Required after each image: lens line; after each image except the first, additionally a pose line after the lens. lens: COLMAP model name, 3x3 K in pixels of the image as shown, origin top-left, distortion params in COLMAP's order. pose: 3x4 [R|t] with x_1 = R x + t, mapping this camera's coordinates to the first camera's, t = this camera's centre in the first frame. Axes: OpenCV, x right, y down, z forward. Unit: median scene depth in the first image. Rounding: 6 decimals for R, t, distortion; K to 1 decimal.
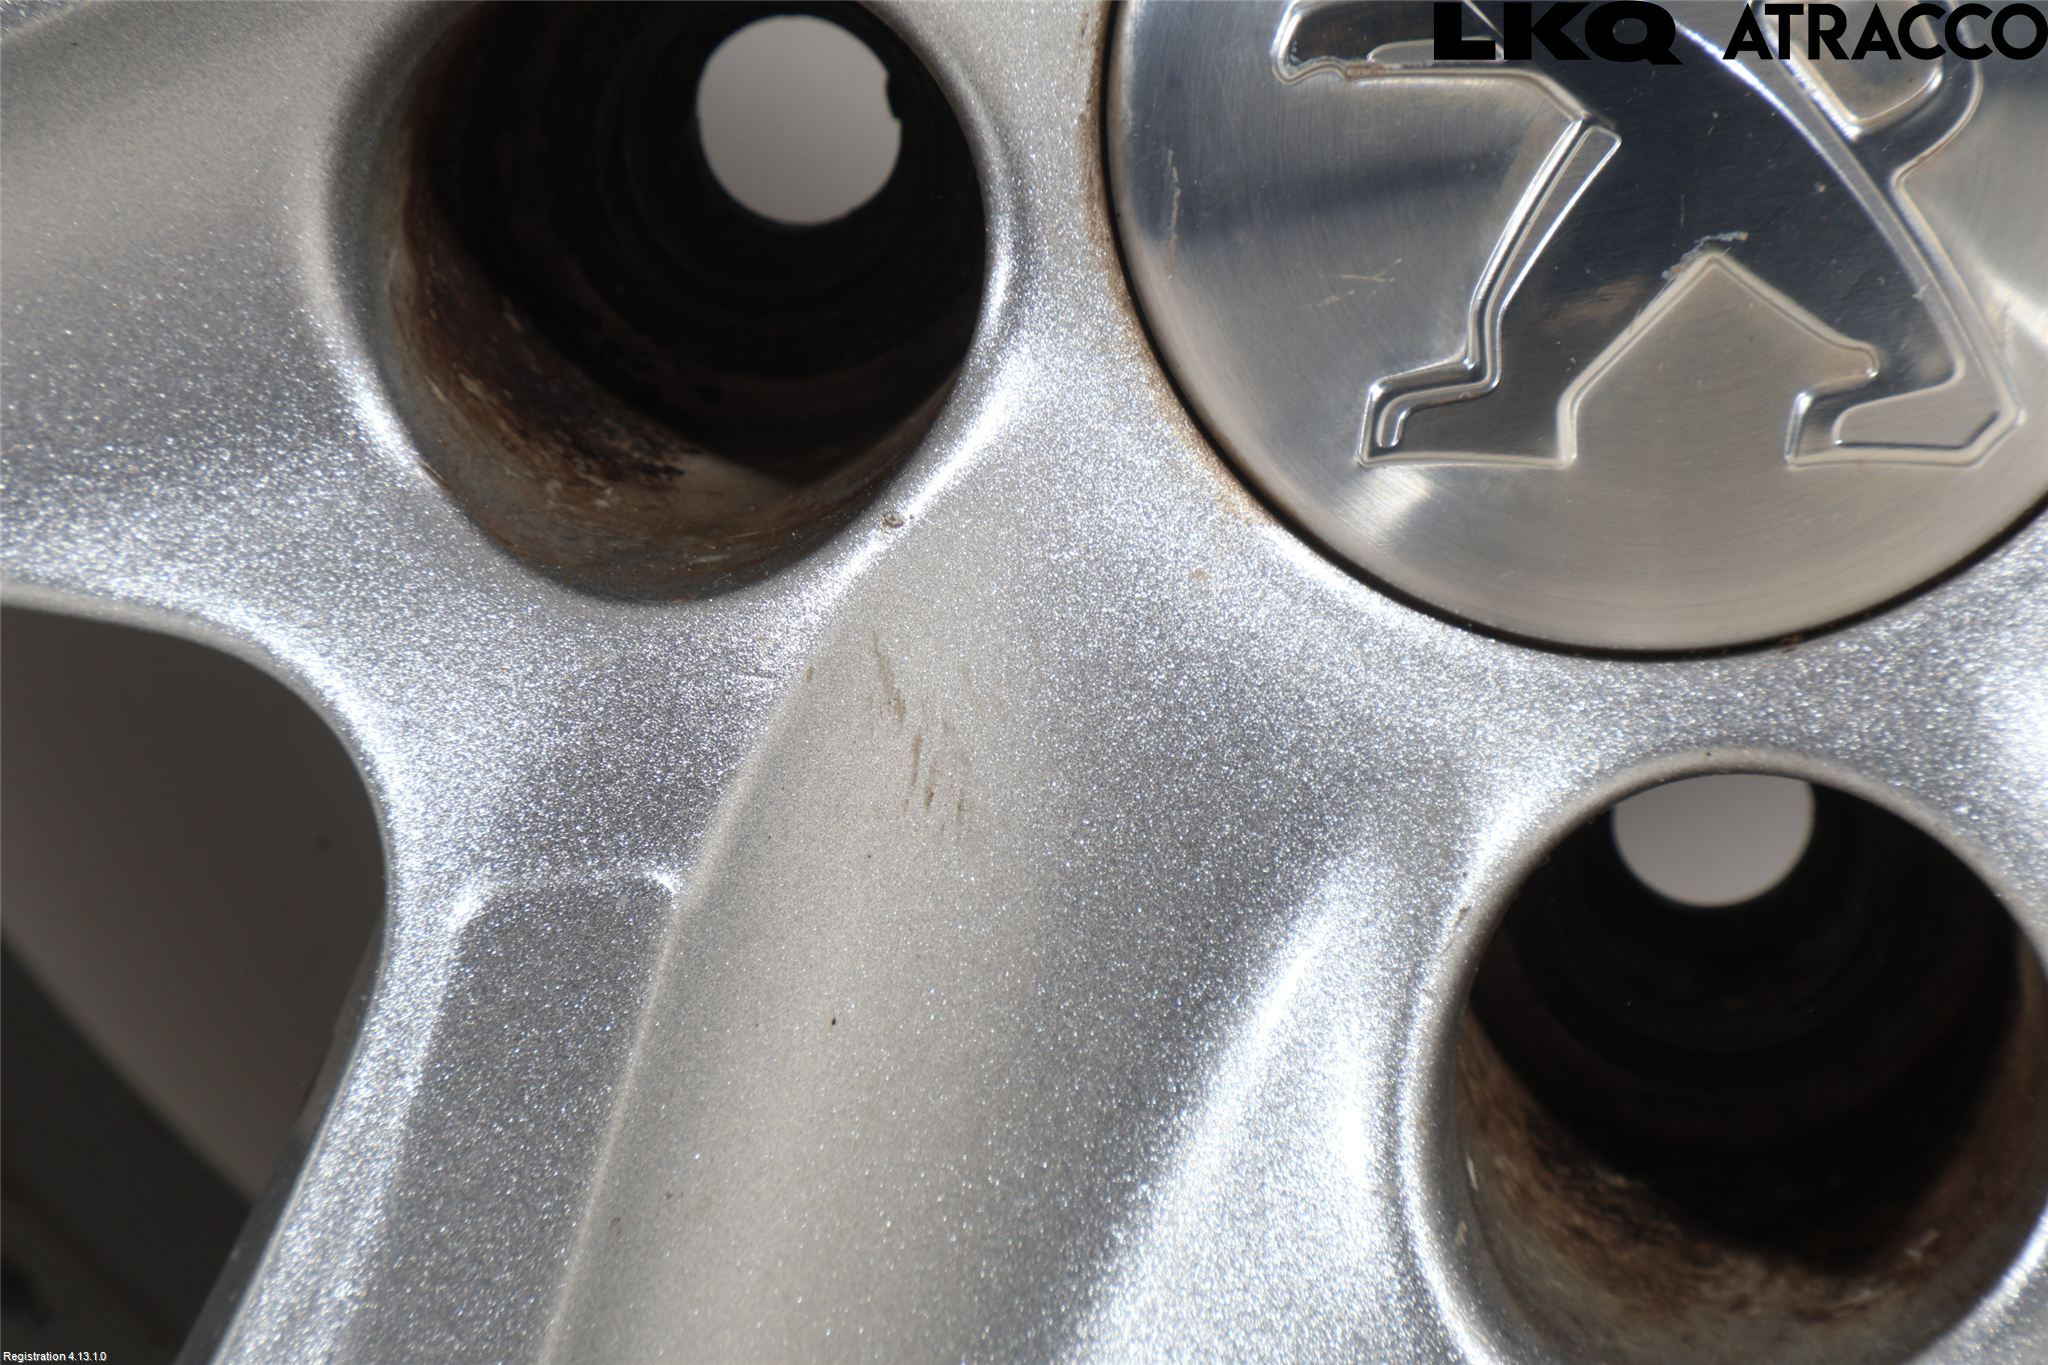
lens RADIAL K [[4274.1, 0, 1024.0], [0, 4274.1, 682.5], [0, 0, 1]] dist [0.018507, 0.044249]
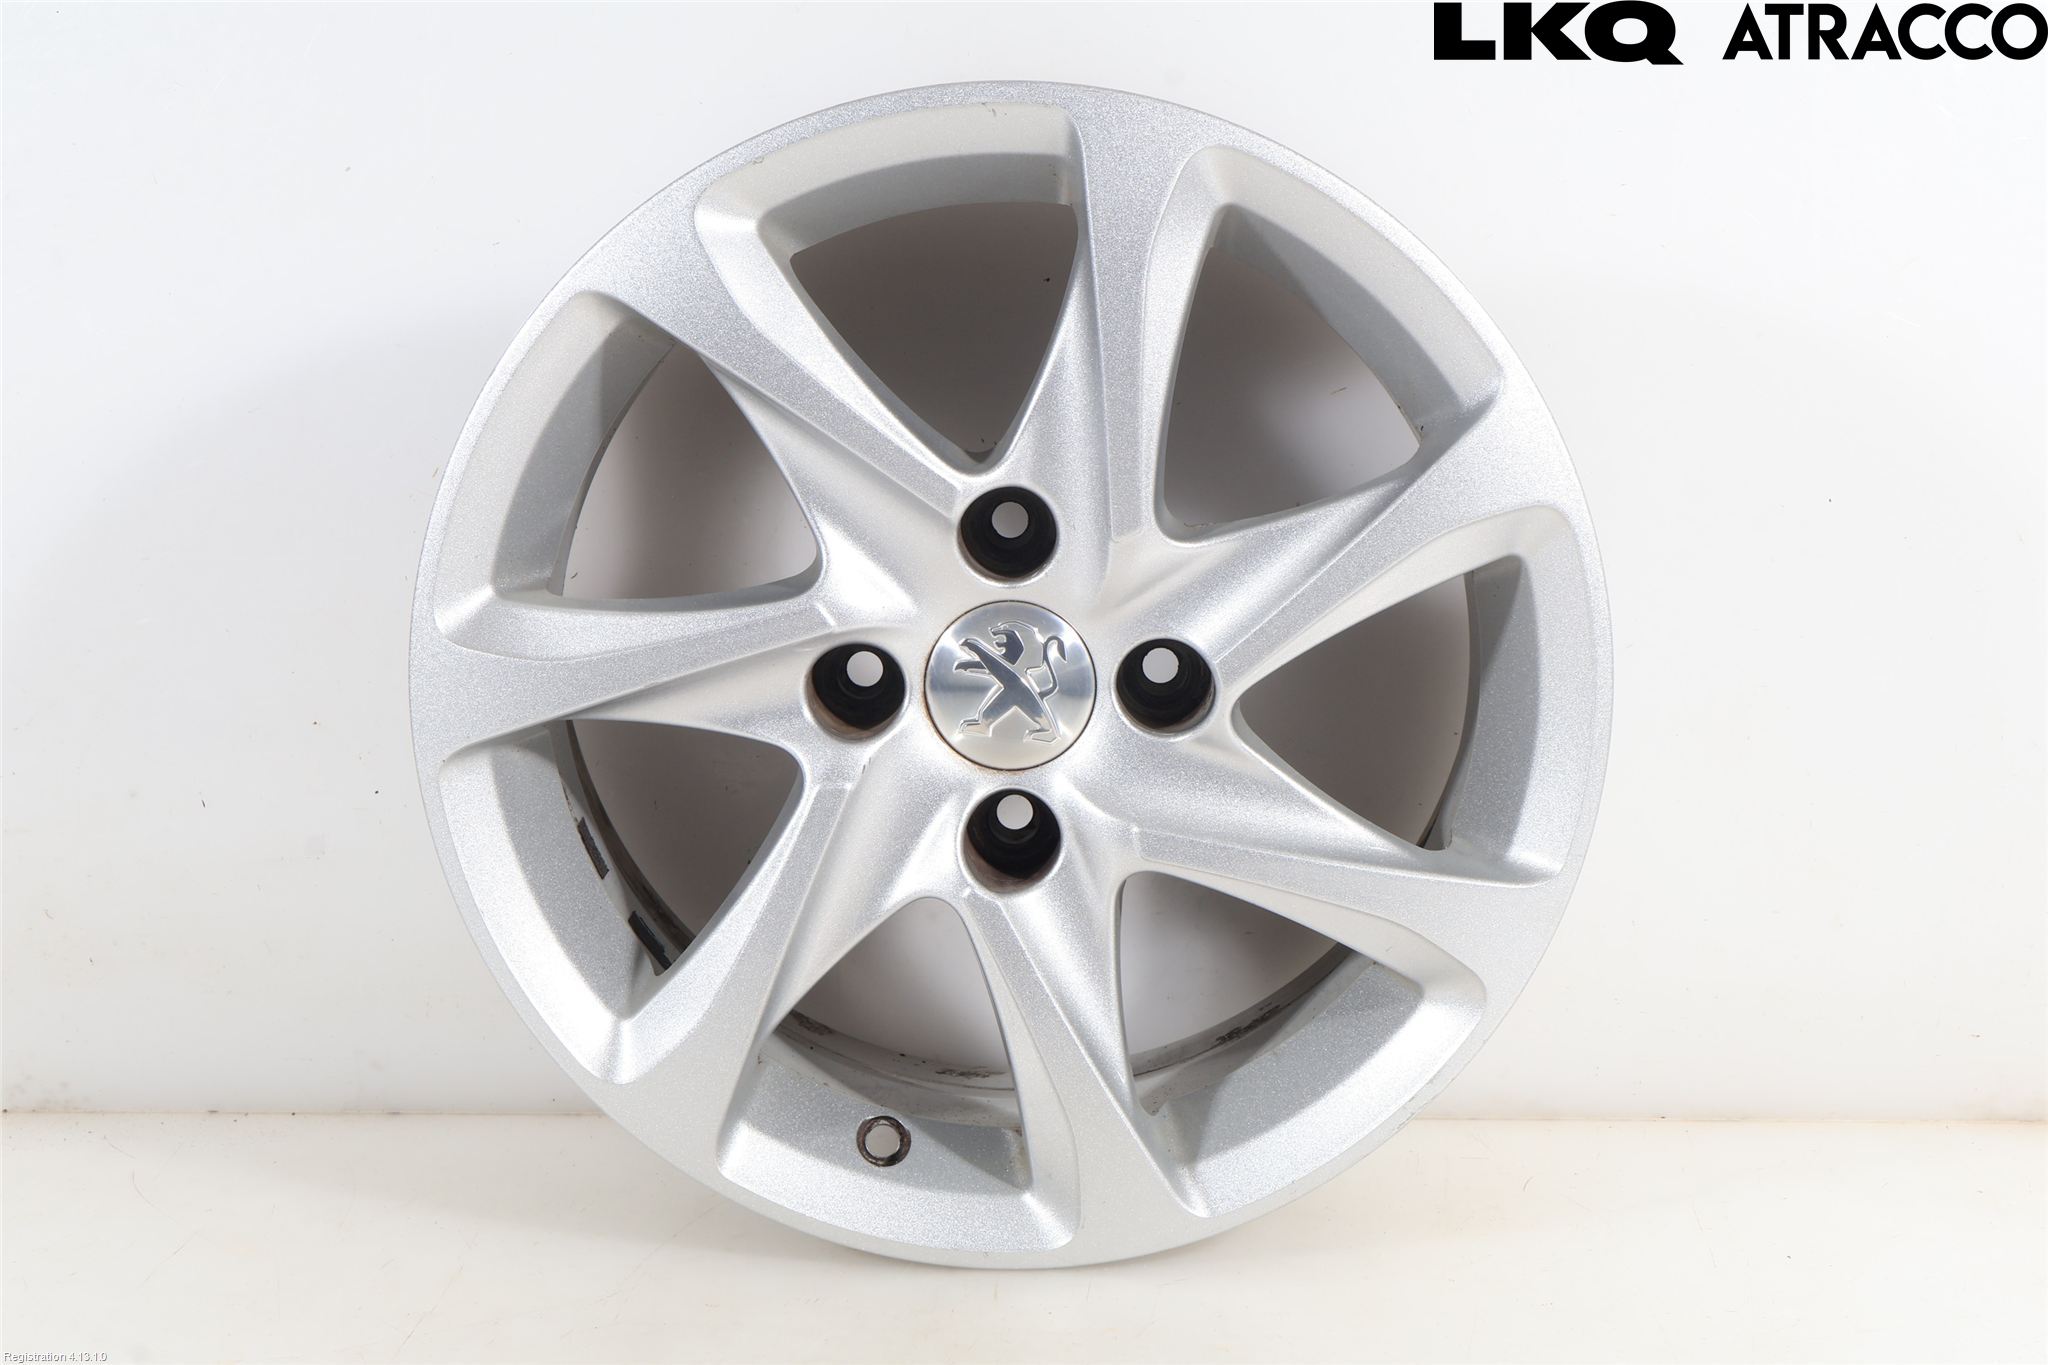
lens RADIAL K [[2753.2, 0, 1024.0], [0, 2753.2, 682.5], [0, 0, 1]] dist [0.008205, 0.001868]
pose [[0.994203, 0.083422, 0.067829, -0.109678], [-0.076147, 0.991704, -0.103560, 0.294575], [-0.075905, 0.097795, 0.992308, -3.131559]]
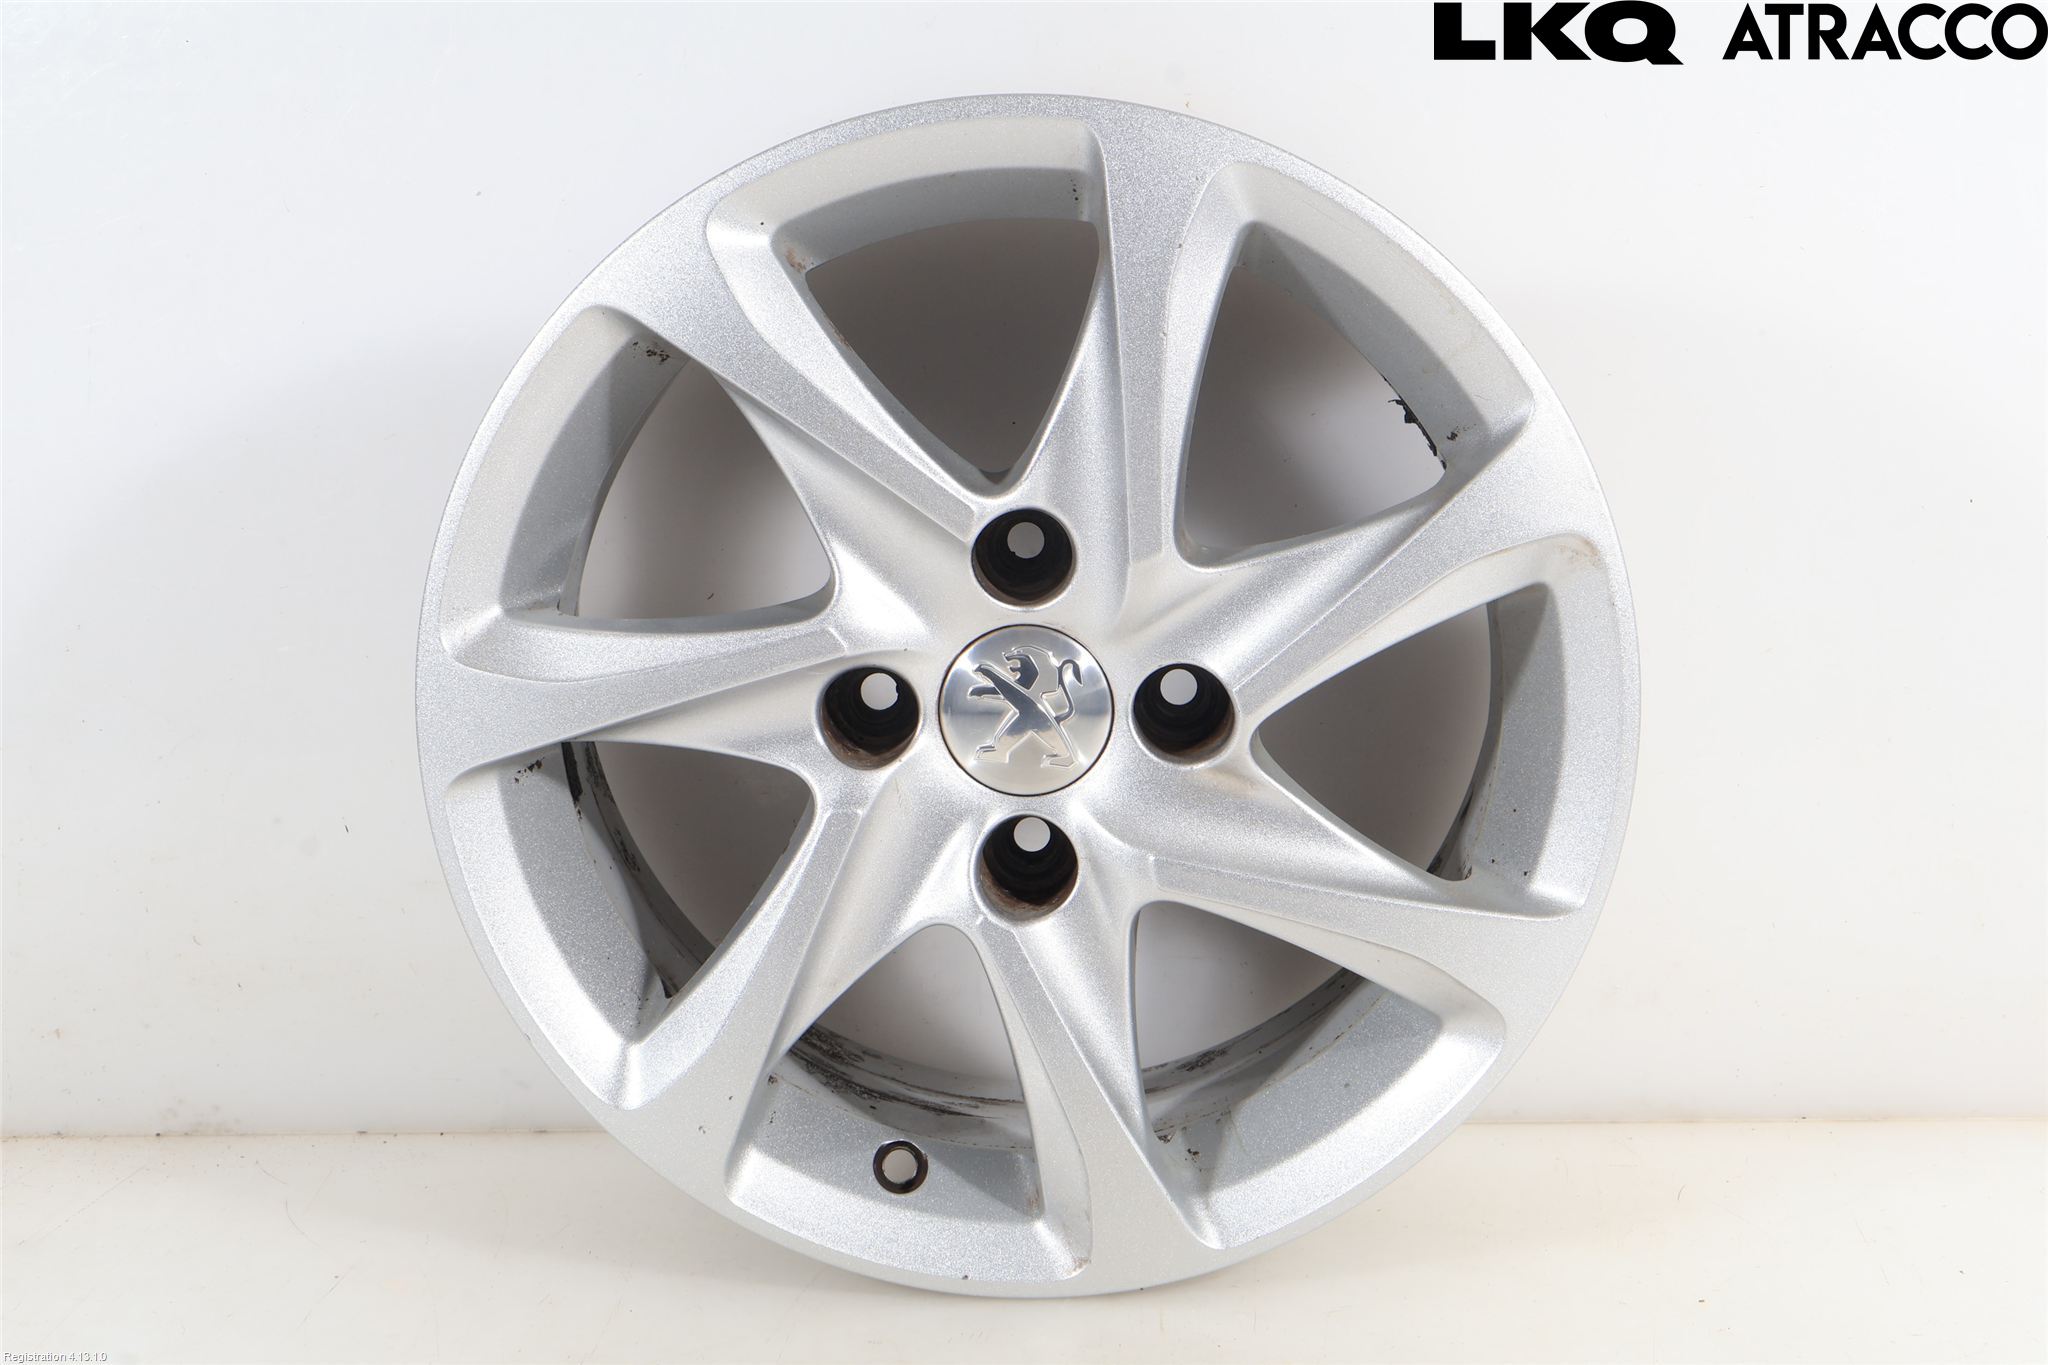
lens RADIAL K [[2625.5, 0, 1024.0], [0, 2625.5, 682.5], [0, 0, 1]] dist [0.001484, 0.000751]
pose [[0.993835, 0.093350, 0.059813, -0.089390], [-0.086361, 0.990133, -0.110353, 0.261598], [-0.069524, 0.104507, 0.992091, -2.899313]]
